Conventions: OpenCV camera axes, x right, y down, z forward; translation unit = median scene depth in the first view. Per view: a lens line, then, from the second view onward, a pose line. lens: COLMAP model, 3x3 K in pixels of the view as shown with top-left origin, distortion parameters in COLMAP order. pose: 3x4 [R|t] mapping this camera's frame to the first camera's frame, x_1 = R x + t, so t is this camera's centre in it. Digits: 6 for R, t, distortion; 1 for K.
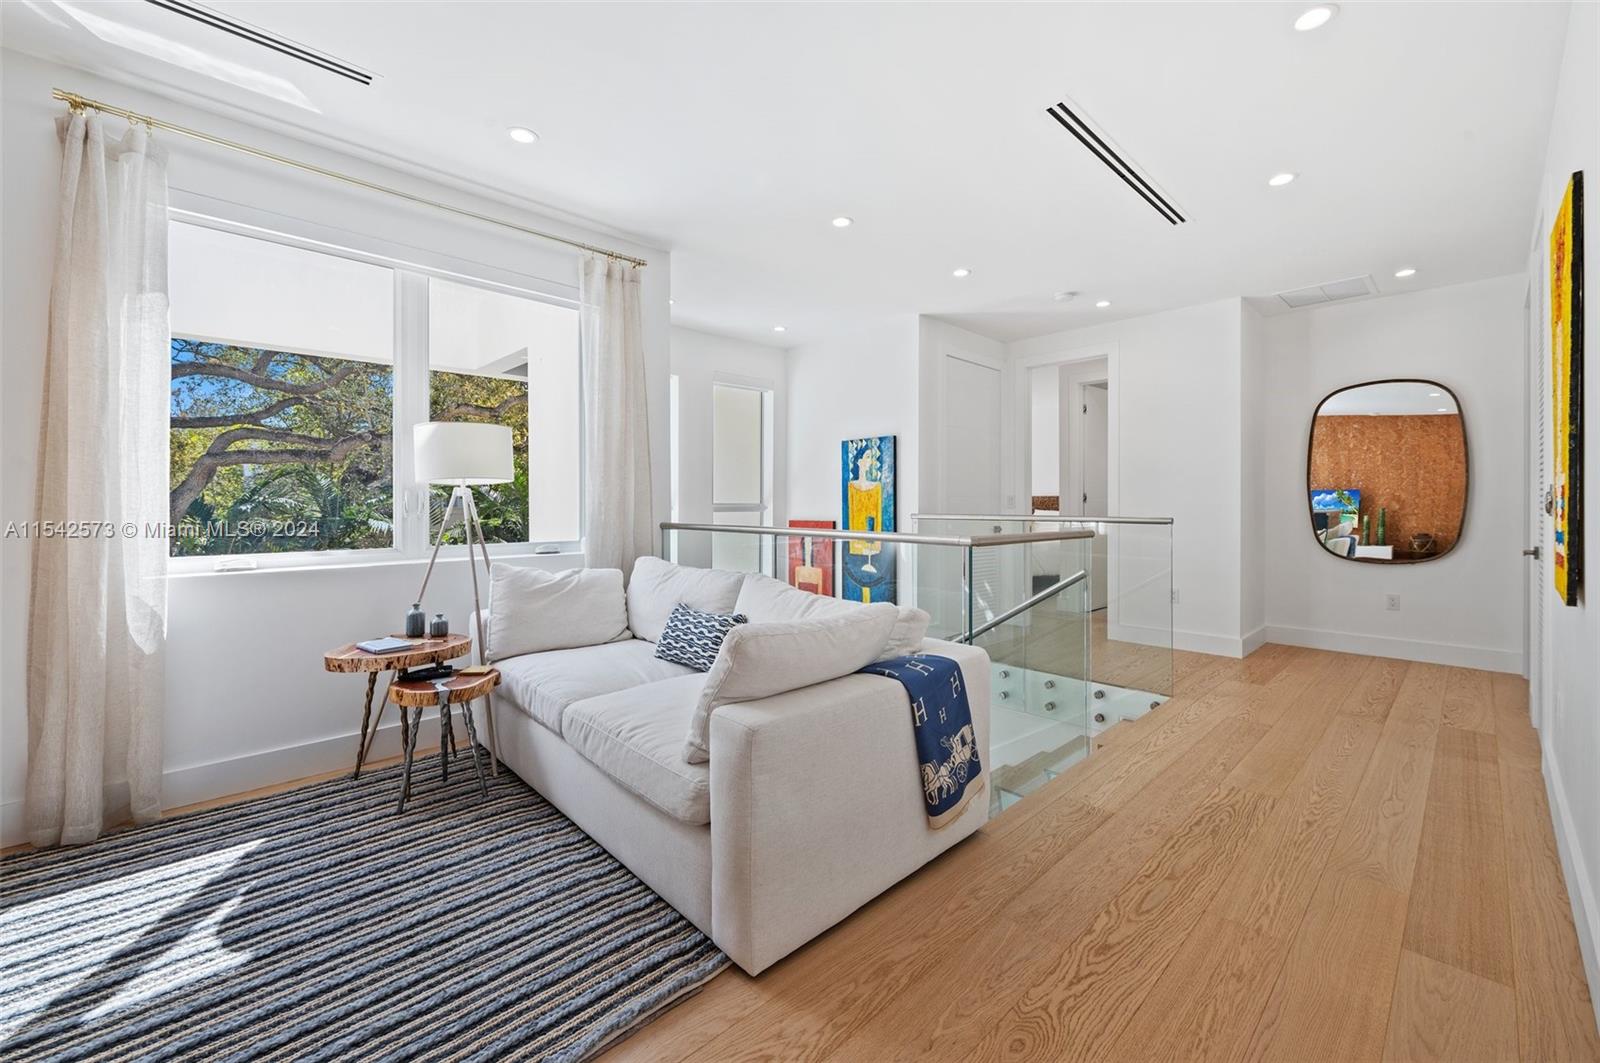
lens RADIAL K [[644.2, 0, 801.1], [0, 644.2, 505.5], [0, 0, 1]] dist [-0.001248, -0.000170]
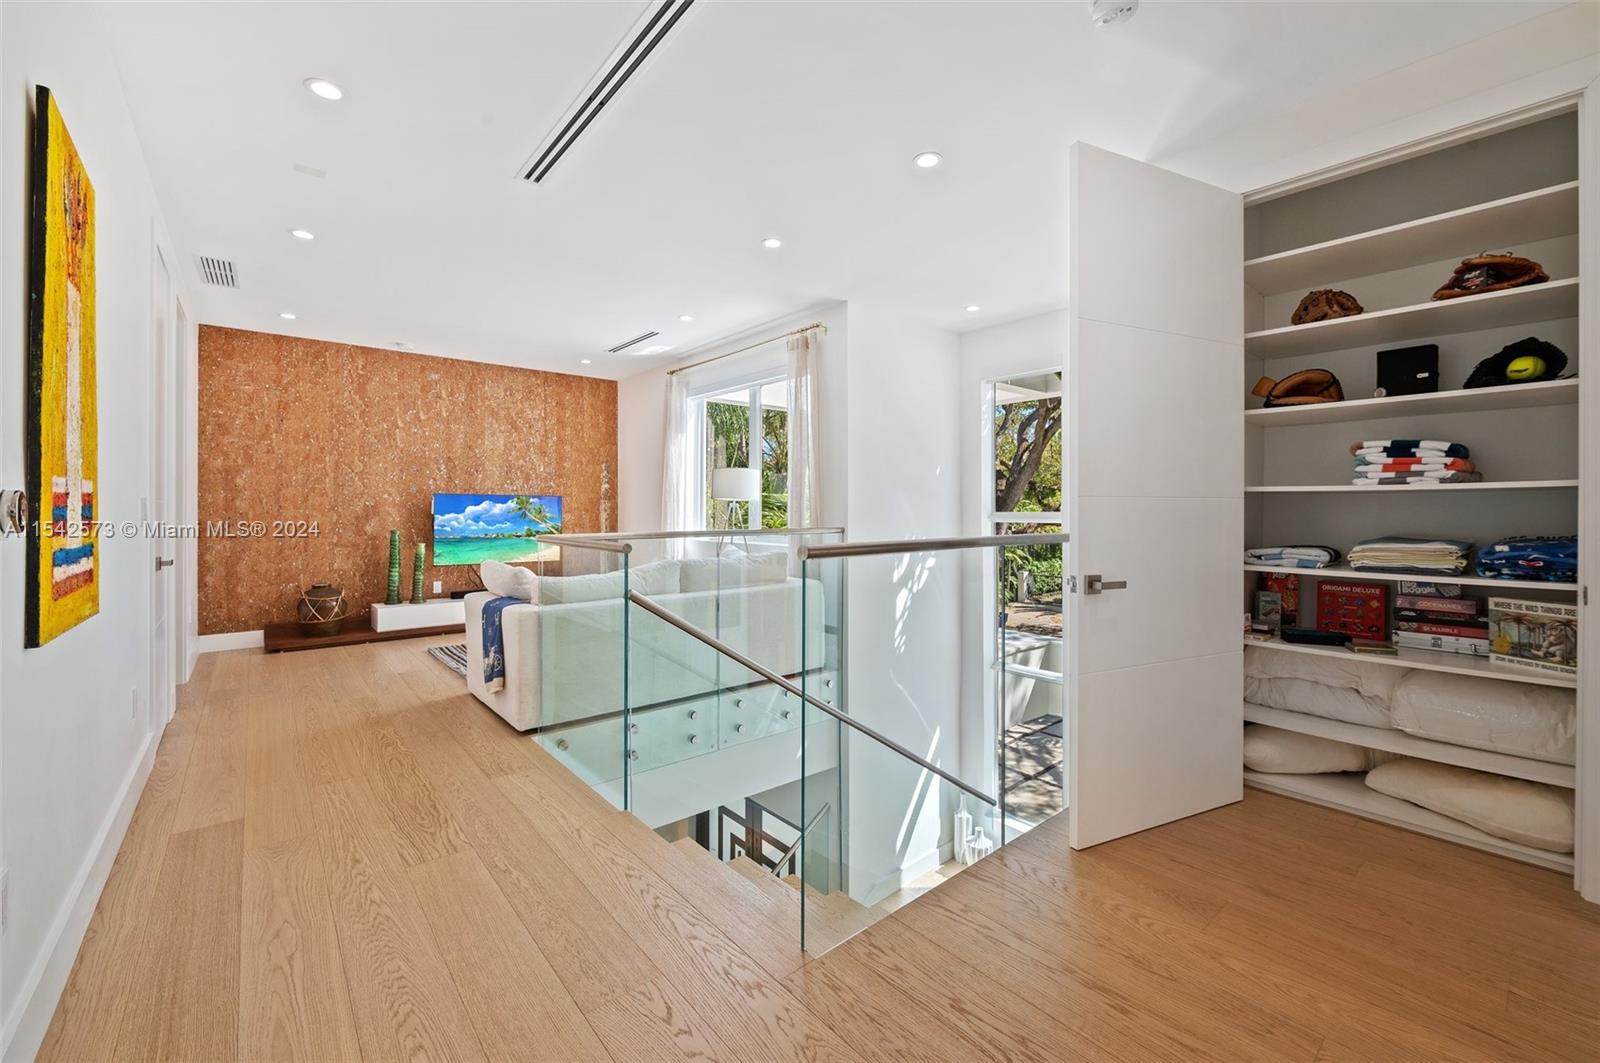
lens RADIAL K [[644.2, 0, 802.1], [0, 644.2, 508.8], [0, 0, 1]] dist [-0.001248, -0.000170]
pose [[-0.052946, -0.003483, -0.998591, 1.577867], [-0.004313, 0.999985, -0.003259, -0.003014], [0.998588, 0.004135, -0.052961, 1.586501]]
